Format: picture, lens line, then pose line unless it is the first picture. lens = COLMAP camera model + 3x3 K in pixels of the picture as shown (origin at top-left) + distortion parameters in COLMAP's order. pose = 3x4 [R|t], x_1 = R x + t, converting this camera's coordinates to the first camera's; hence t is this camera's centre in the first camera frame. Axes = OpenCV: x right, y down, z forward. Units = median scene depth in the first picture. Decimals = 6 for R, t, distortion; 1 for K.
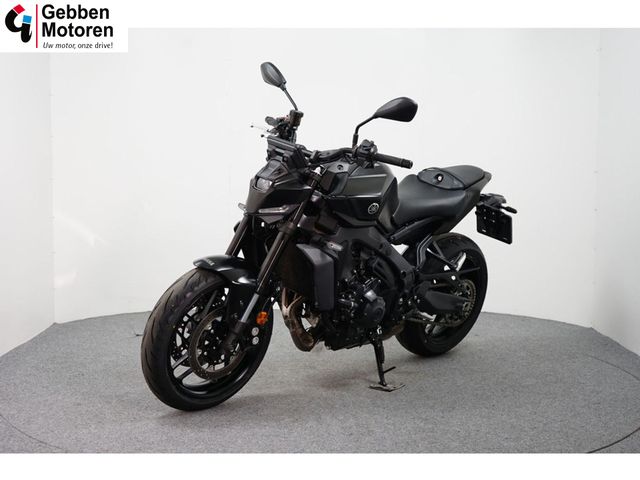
lens RADIAL K [[955.4, 0, 319.5], [0, 955.4, 241.0], [0, 0, 1]] dist [0.039459, 0.000000]
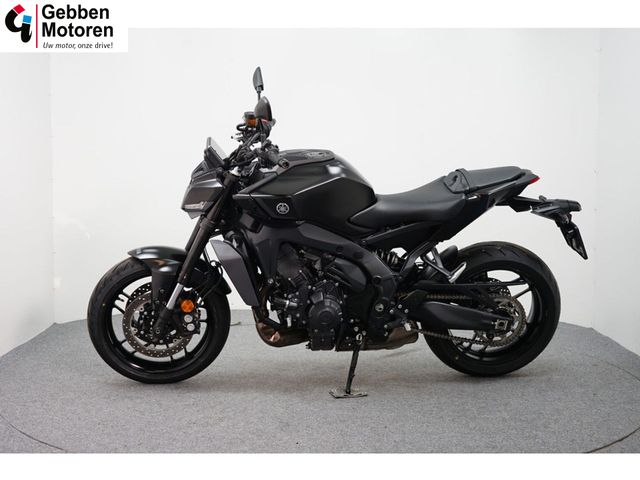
lens RADIAL K [[955.4, 0, 319.9], [0, 955.4, 238.4], [0, 0, 1]] dist [0.039459, 0.000000]
pose [[0.773183, 0.047789, -0.632380, 0.665239], [-0.054563, 0.998472, 0.008744, -0.012408], [0.631831, 0.027744, 0.774609, 0.232527]]
